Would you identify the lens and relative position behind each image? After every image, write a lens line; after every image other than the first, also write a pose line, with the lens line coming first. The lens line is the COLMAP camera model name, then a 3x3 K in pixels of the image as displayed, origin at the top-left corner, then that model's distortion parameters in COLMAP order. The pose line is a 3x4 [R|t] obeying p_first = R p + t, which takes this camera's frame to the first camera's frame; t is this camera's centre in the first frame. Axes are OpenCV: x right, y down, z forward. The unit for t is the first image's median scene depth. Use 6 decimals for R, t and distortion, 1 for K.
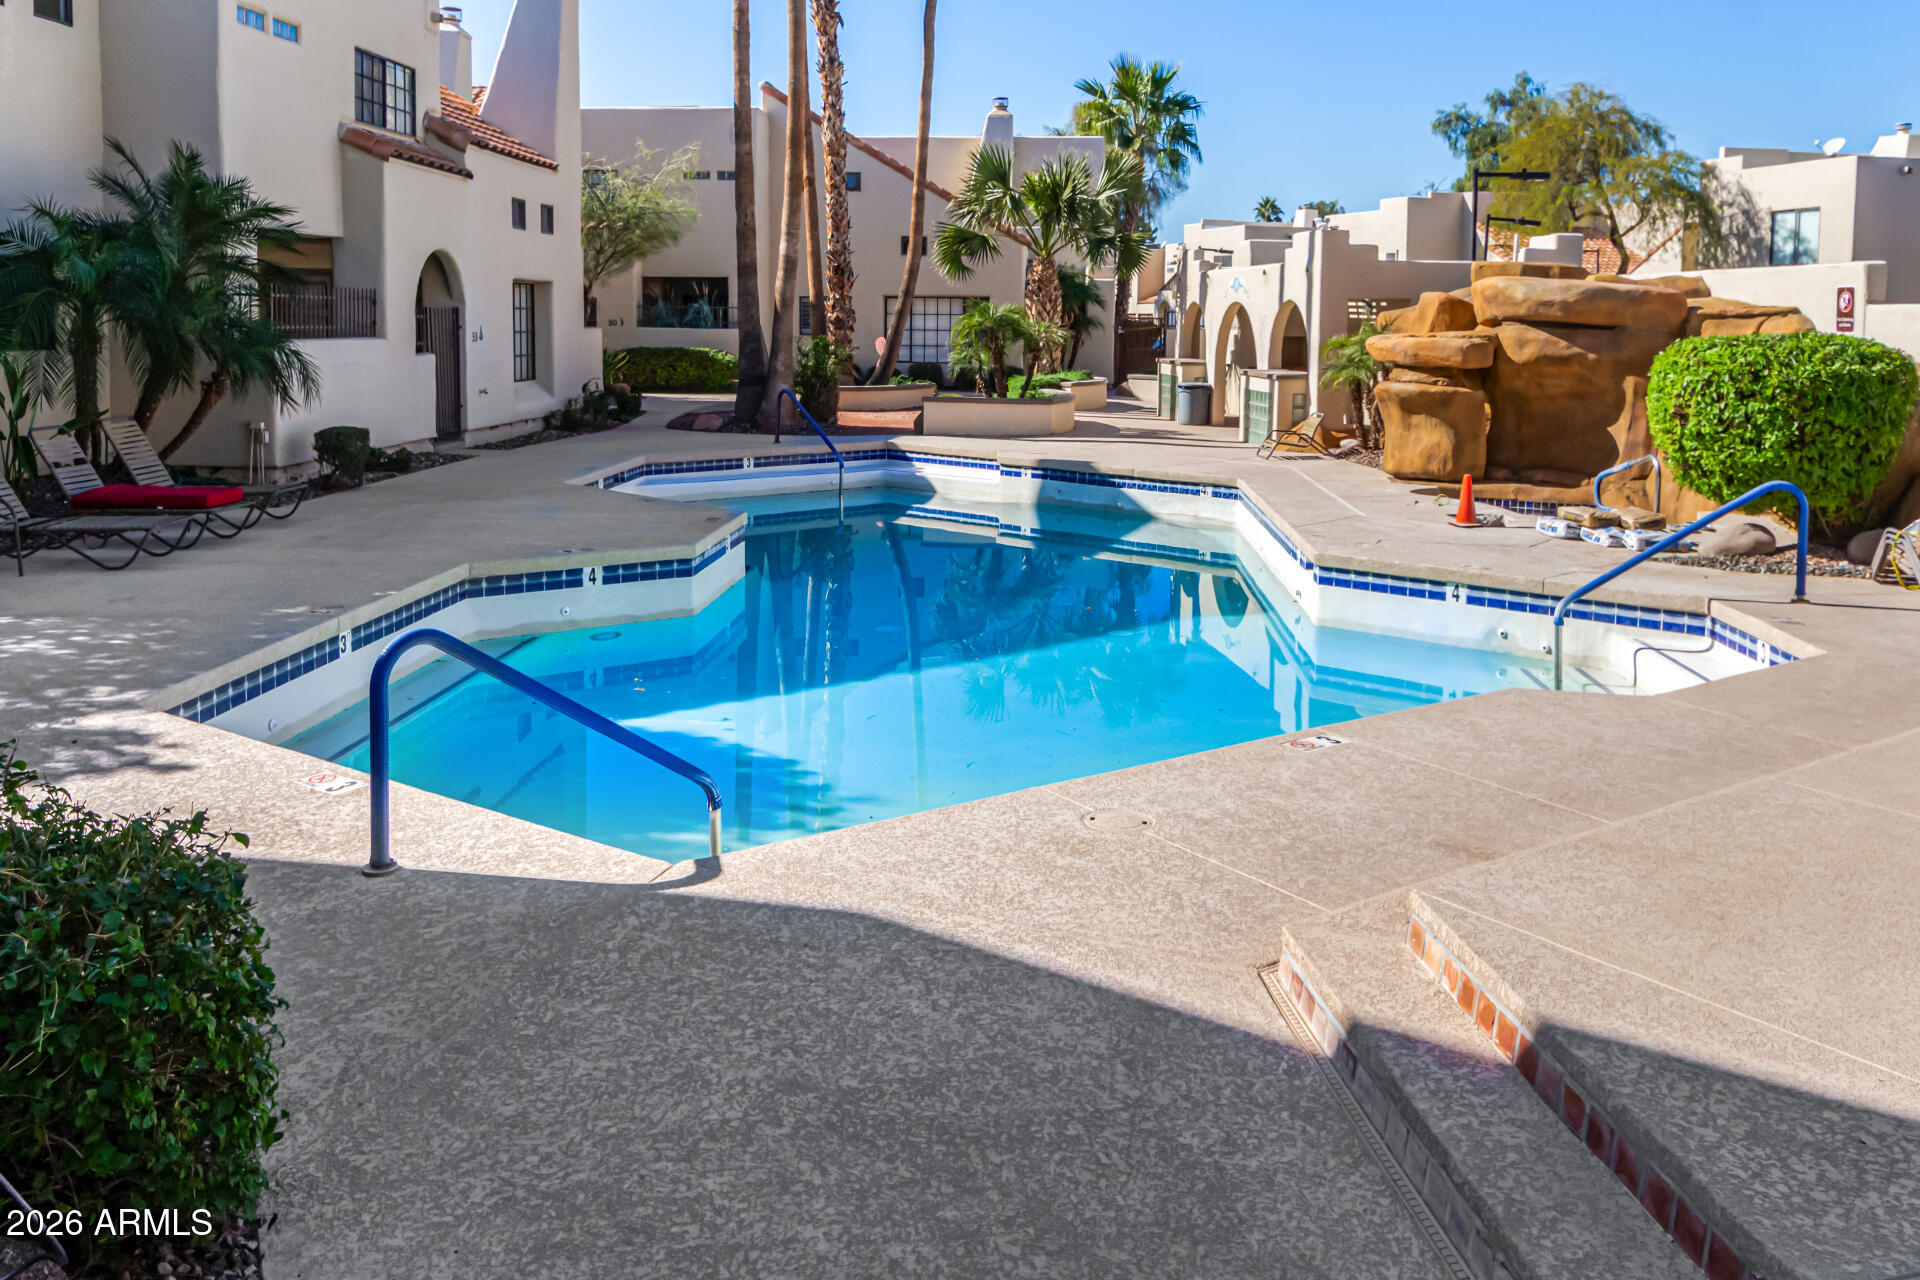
lens RADIAL K [[1572.4, 0, 850.3], [0, 1572.4, 384.6], [0, 0, 1]] dist [0.004354, -0.005218]
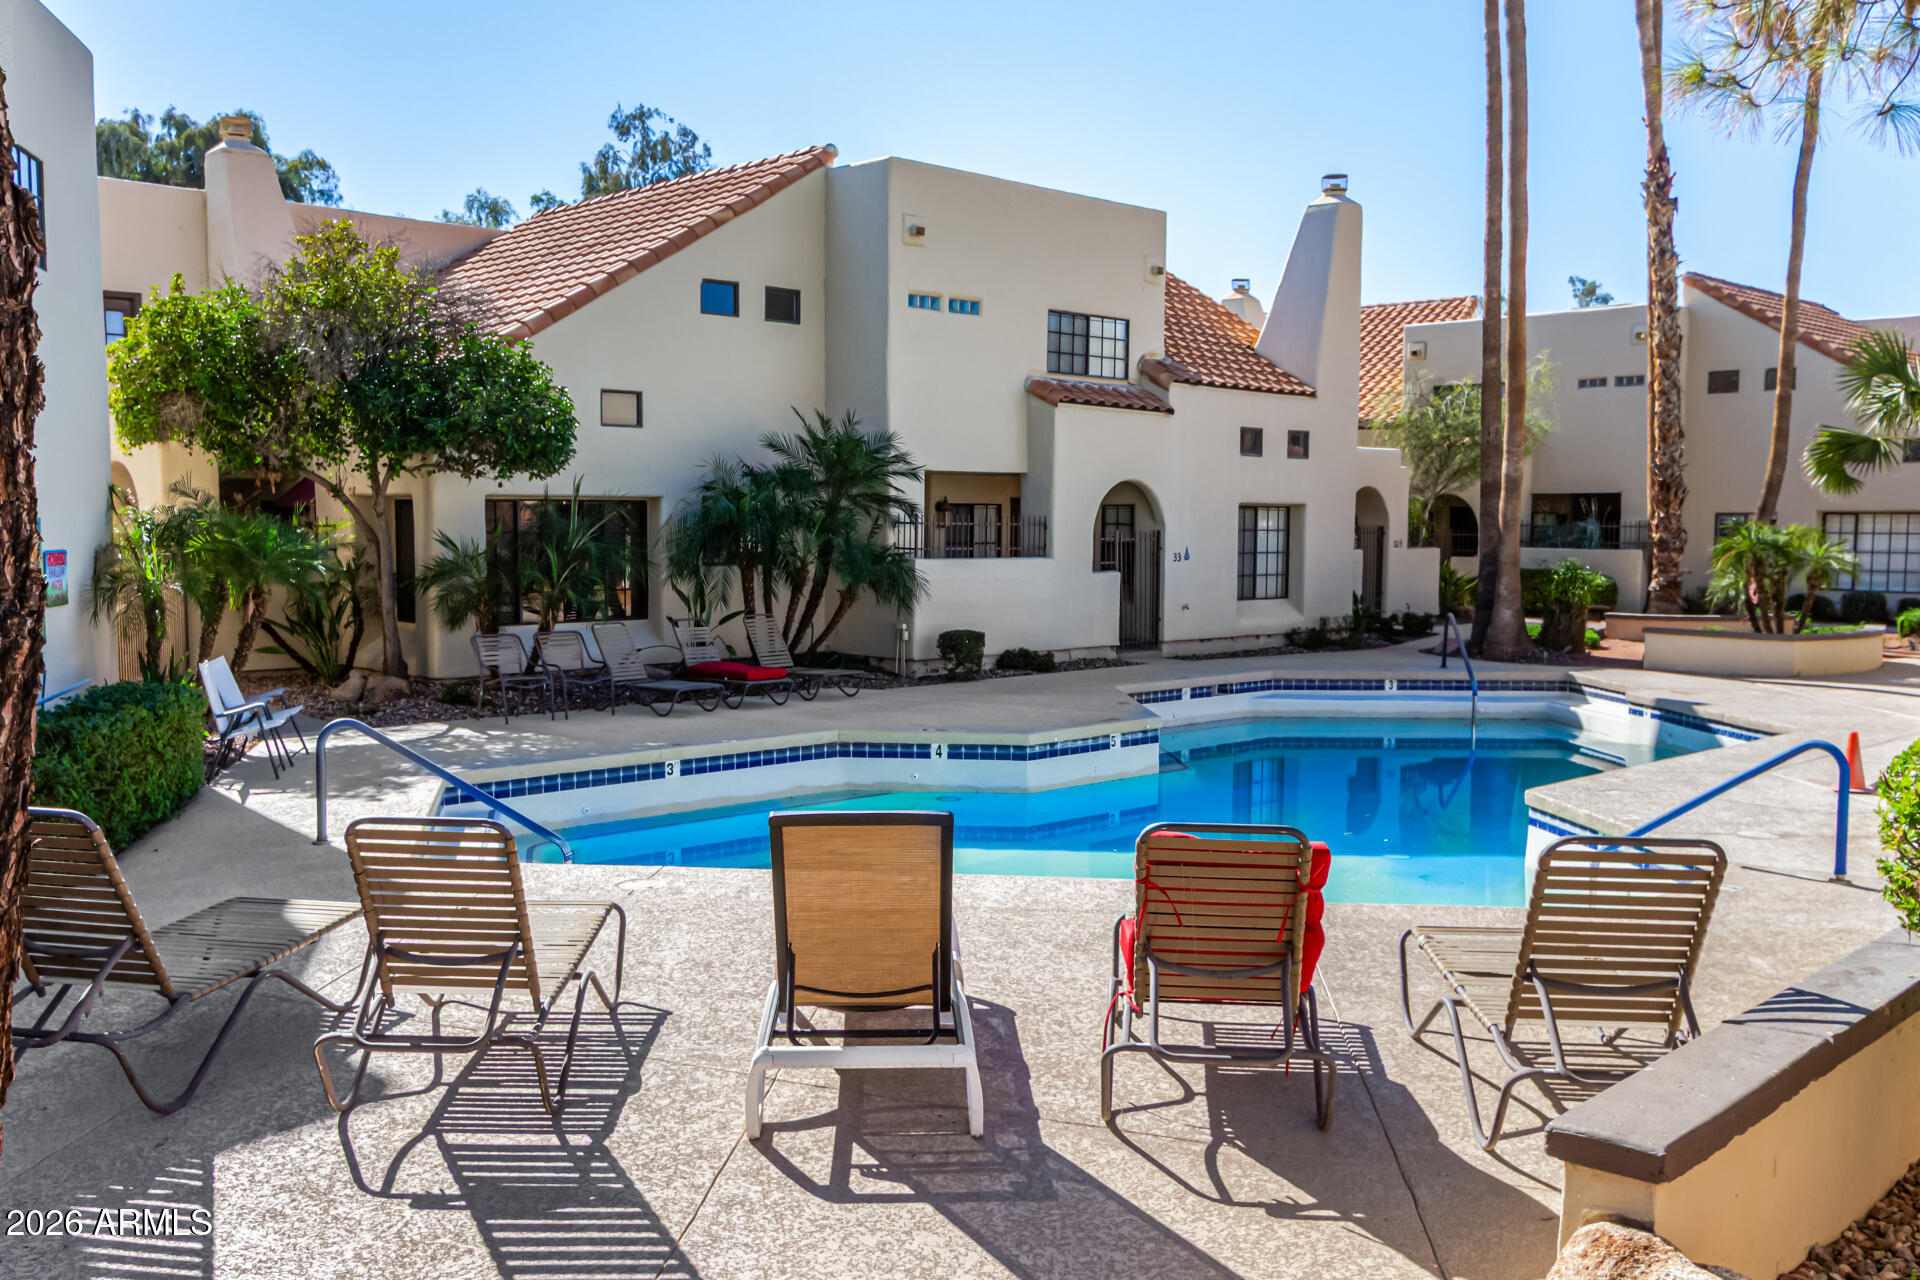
lens RADIAL K [[1610.6, 0, 817.5], [0, 1610.6, 646.6], [0, 0, 1]] dist [-0.004525, -0.005278]
pose [[0.749056, 0.045126, -0.660967, 0.347482], [-0.026274, 0.998916, 0.038424, -0.004940], [0.661985, -0.011416, 0.749430, -0.015852]]
